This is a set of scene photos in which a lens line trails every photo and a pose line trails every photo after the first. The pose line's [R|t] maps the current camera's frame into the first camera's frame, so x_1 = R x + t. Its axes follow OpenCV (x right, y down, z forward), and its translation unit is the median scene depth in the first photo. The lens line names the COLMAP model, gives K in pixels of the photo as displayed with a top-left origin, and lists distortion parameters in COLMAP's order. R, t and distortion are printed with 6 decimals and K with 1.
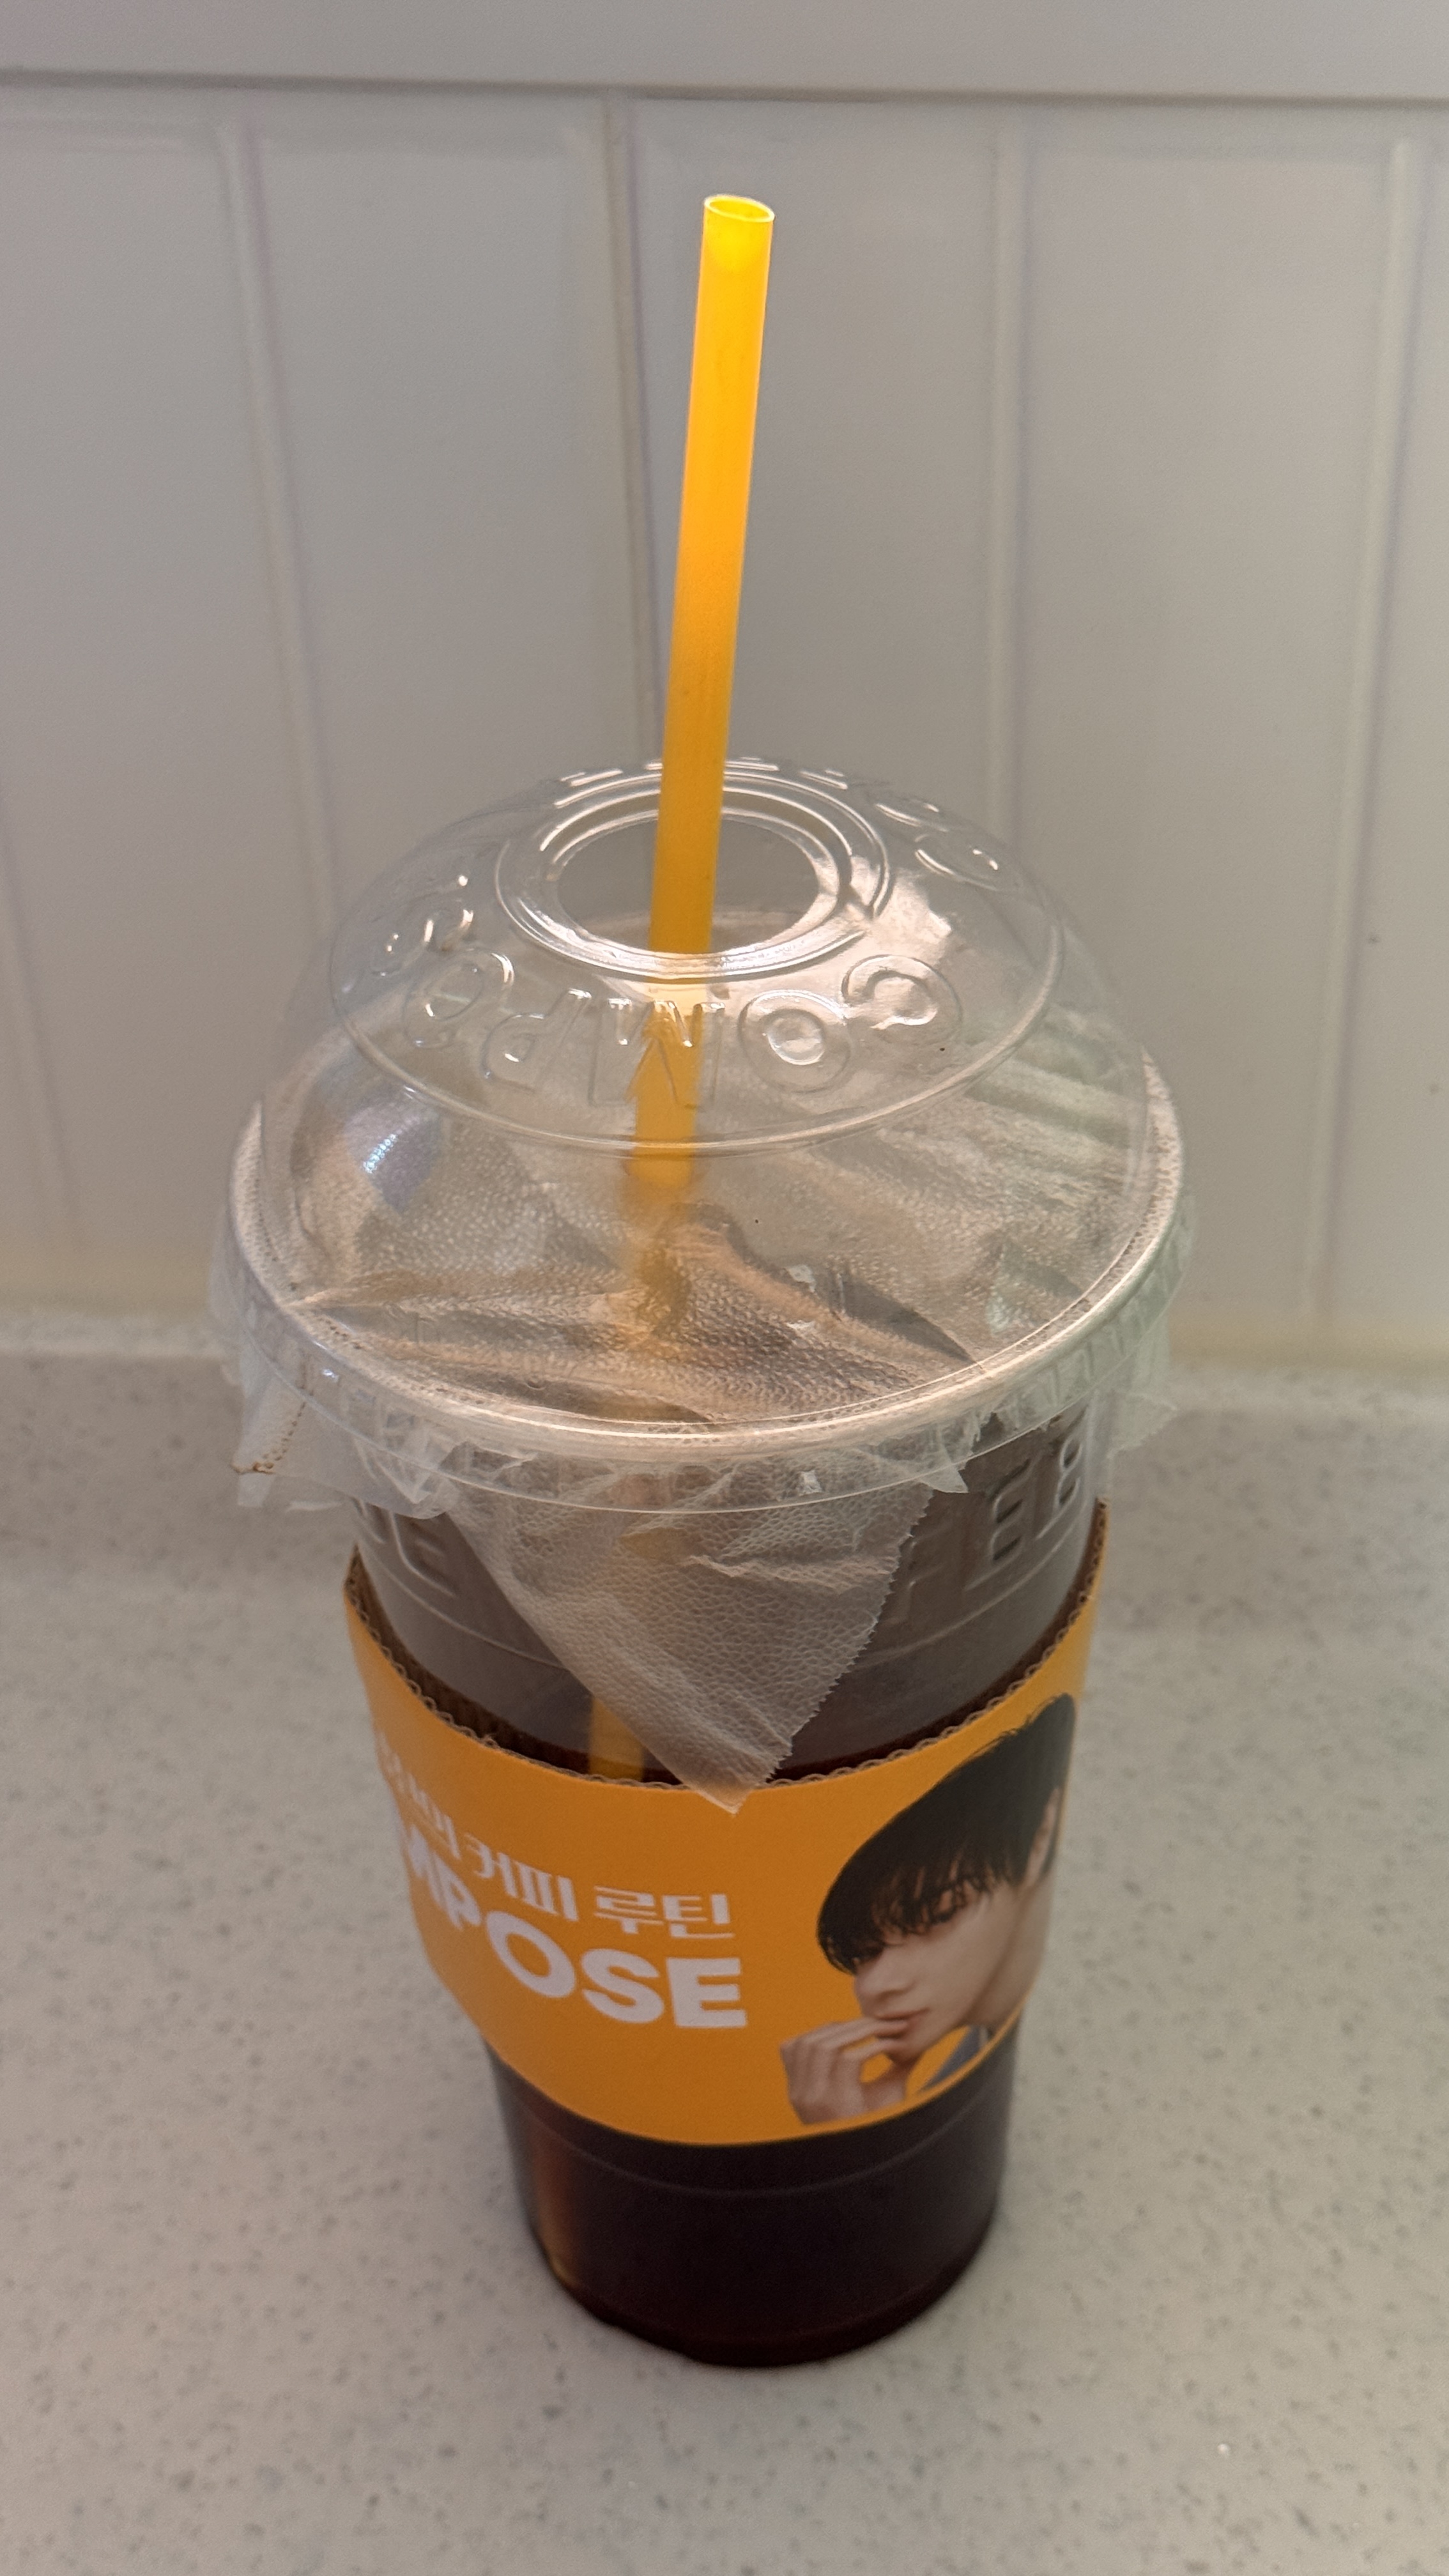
lens RADIAL K [[3683.8, 0, 734.2], [0, 3683.8, 1287.1], [0, 0, 1]] dist [0.119339, 0.000000]
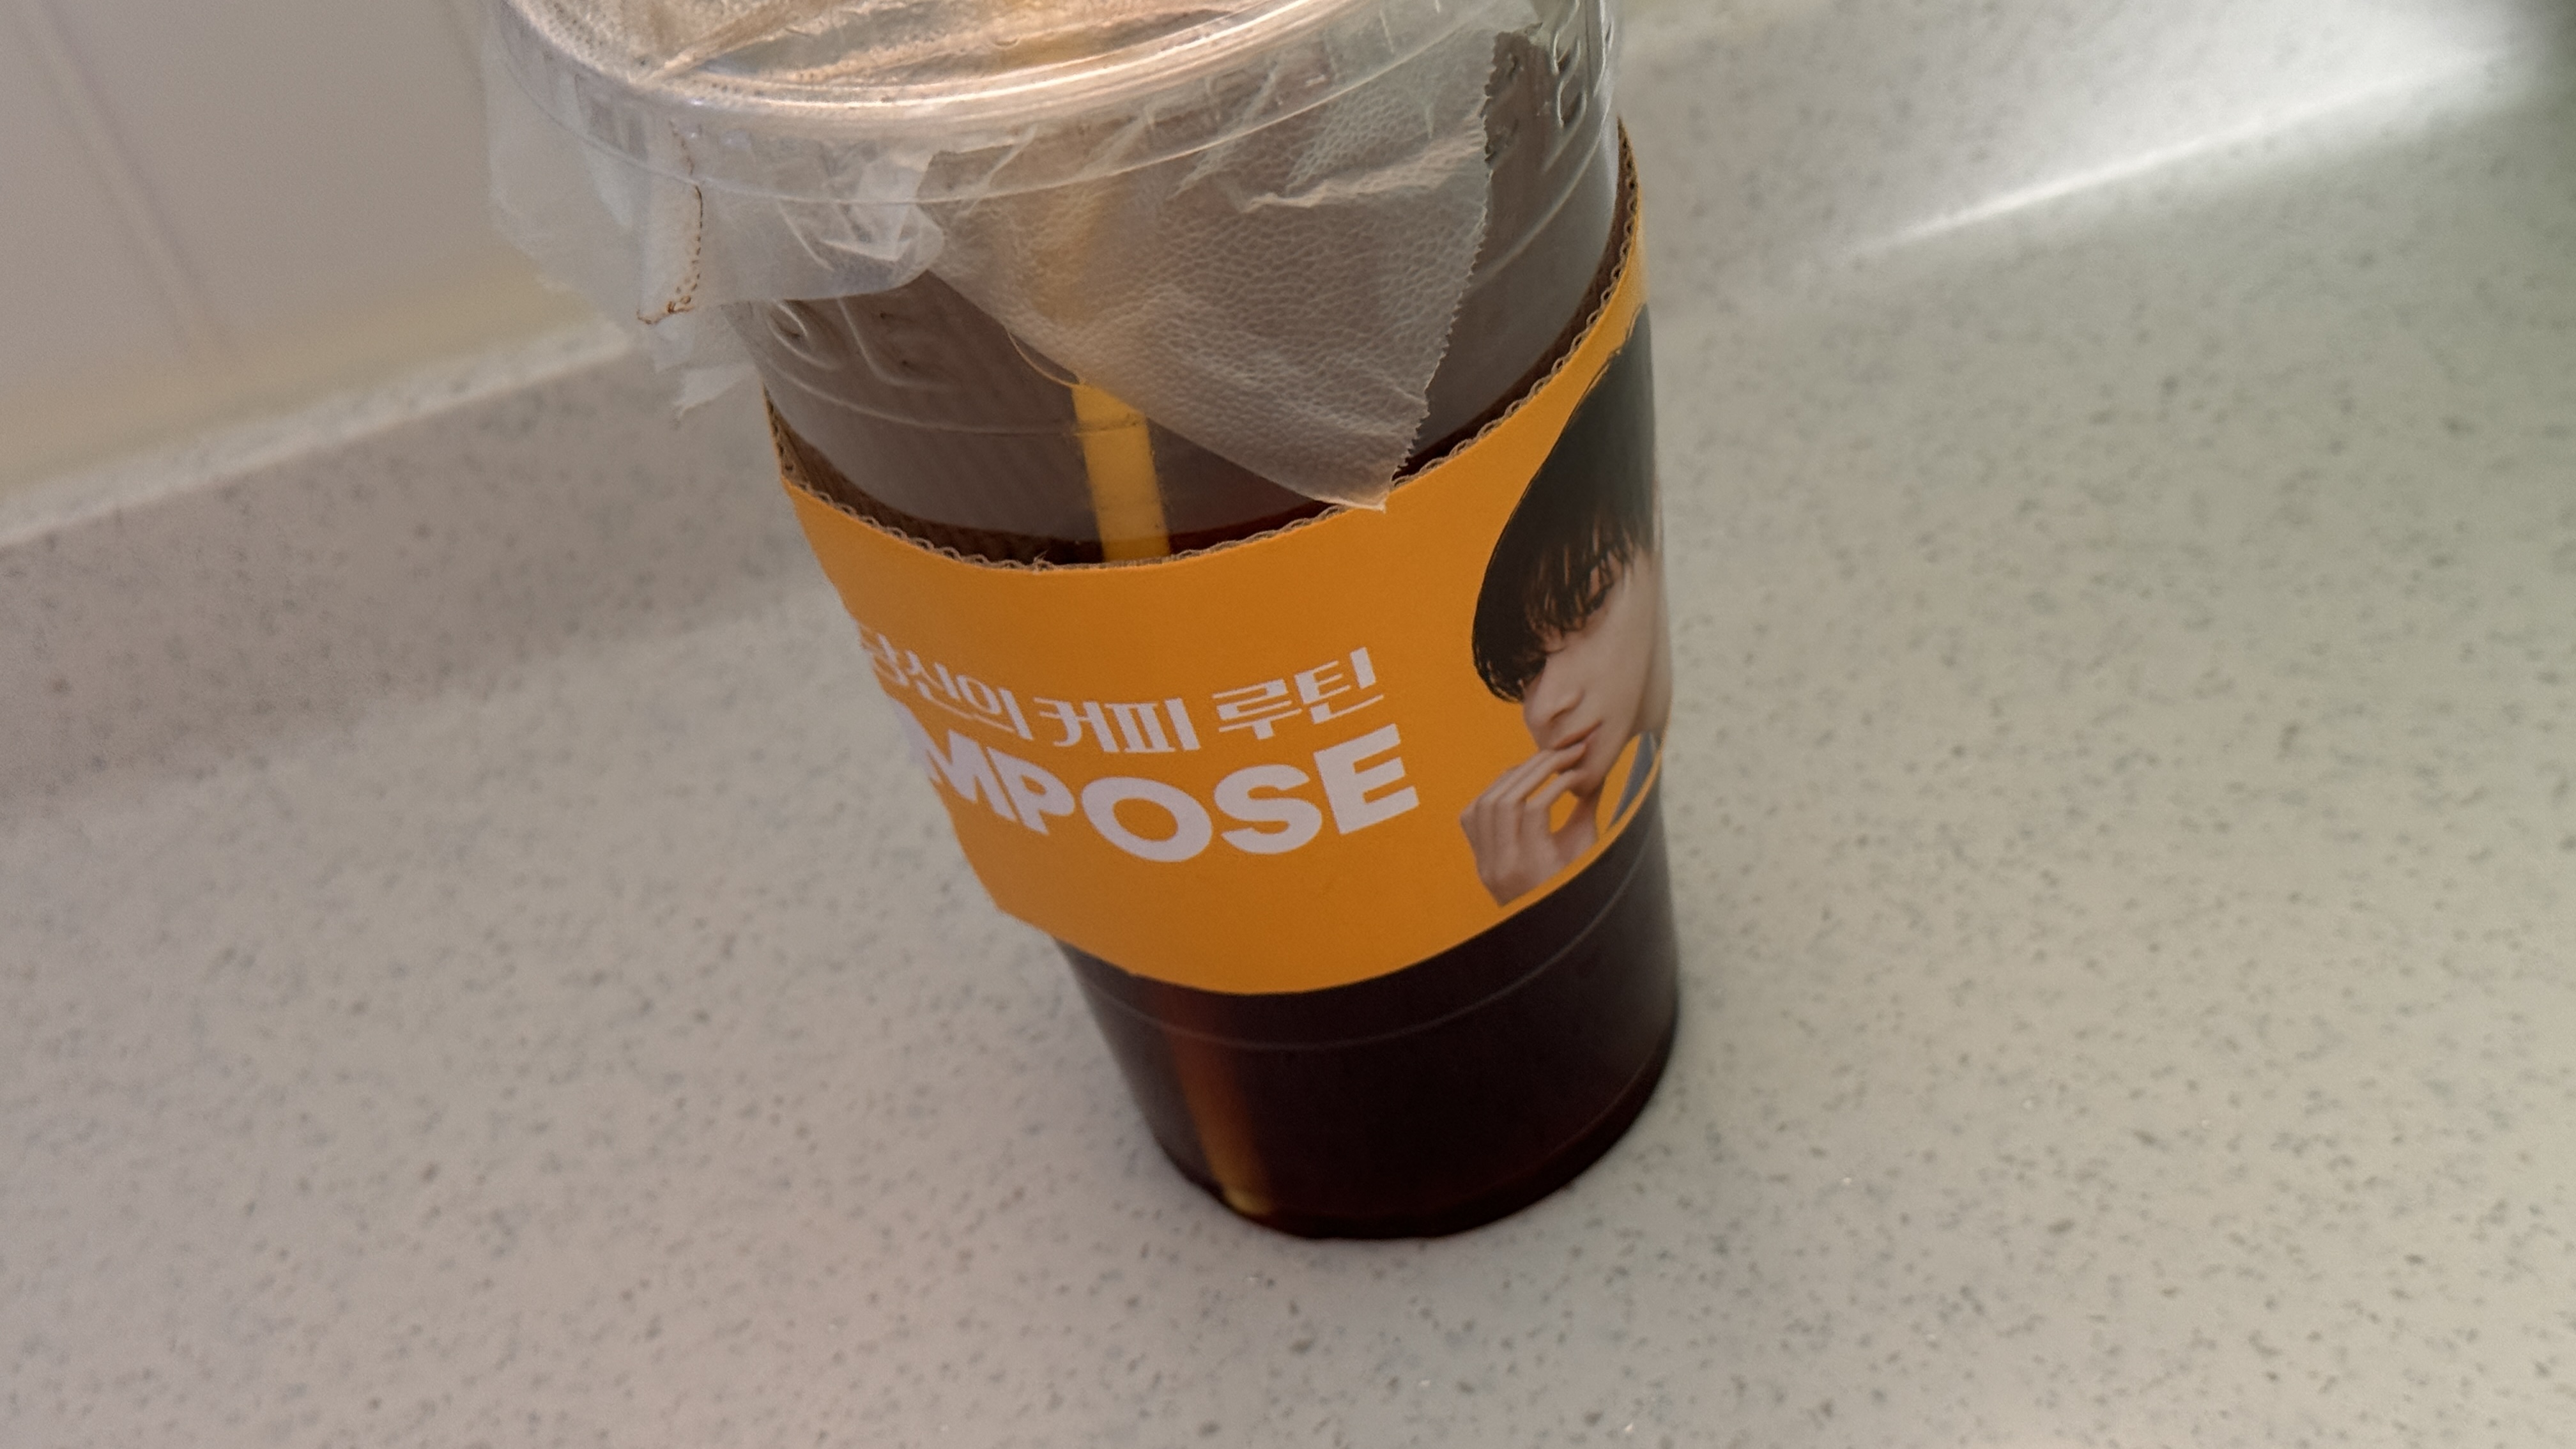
lens RADIAL K [[3683.8, 0, 1220.1], [0, 3683.8, 716.6], [0, 0, 1]] dist [0.119339, 0.000000]
pose [[0.931854, -0.341242, 0.123294, -0.130755], [0.332202, 0.939067, 0.088286, 0.088730], [-0.145908, -0.041311, 0.988435, 0.174002]]
